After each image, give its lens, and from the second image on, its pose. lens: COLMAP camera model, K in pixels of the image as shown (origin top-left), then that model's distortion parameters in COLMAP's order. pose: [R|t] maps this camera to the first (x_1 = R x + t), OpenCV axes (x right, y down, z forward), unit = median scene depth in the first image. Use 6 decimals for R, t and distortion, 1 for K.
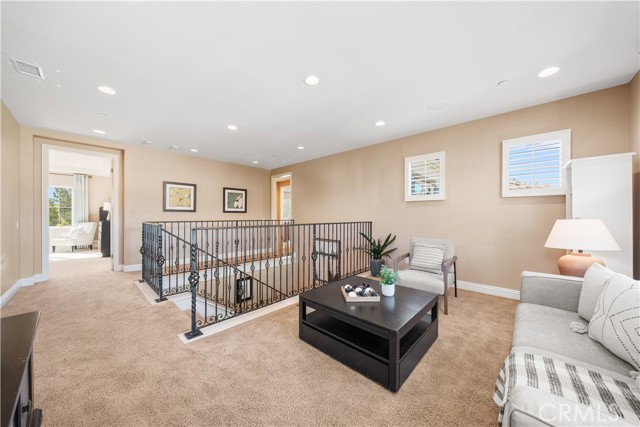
lens RADIAL K [[220.1, 0, 319.9], [0, 220.1, 213.7], [0, 0, 1]] dist [-0.002672, 0.000038]
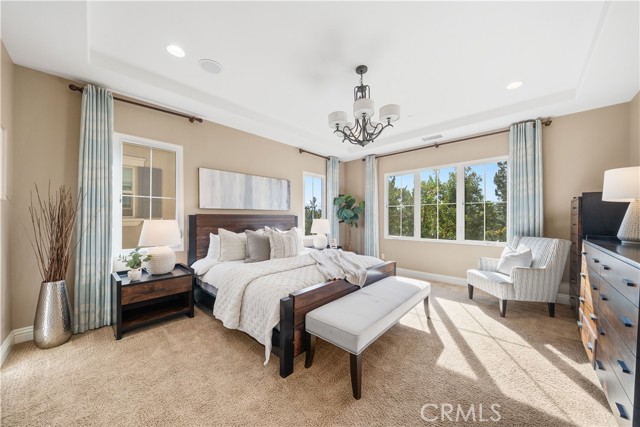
lens RADIAL K [[220.1, 0, 319.7], [0, 220.1, 217.5], [0, 0, 1]] dist [-0.002672, 0.000038]
pose [[-0.016713, -0.010486, -0.999805, -0.675470], [-0.004527, 0.999936, -0.010412, 0.009383], [0.999850, 0.004352, -0.016759, 0.625393]]
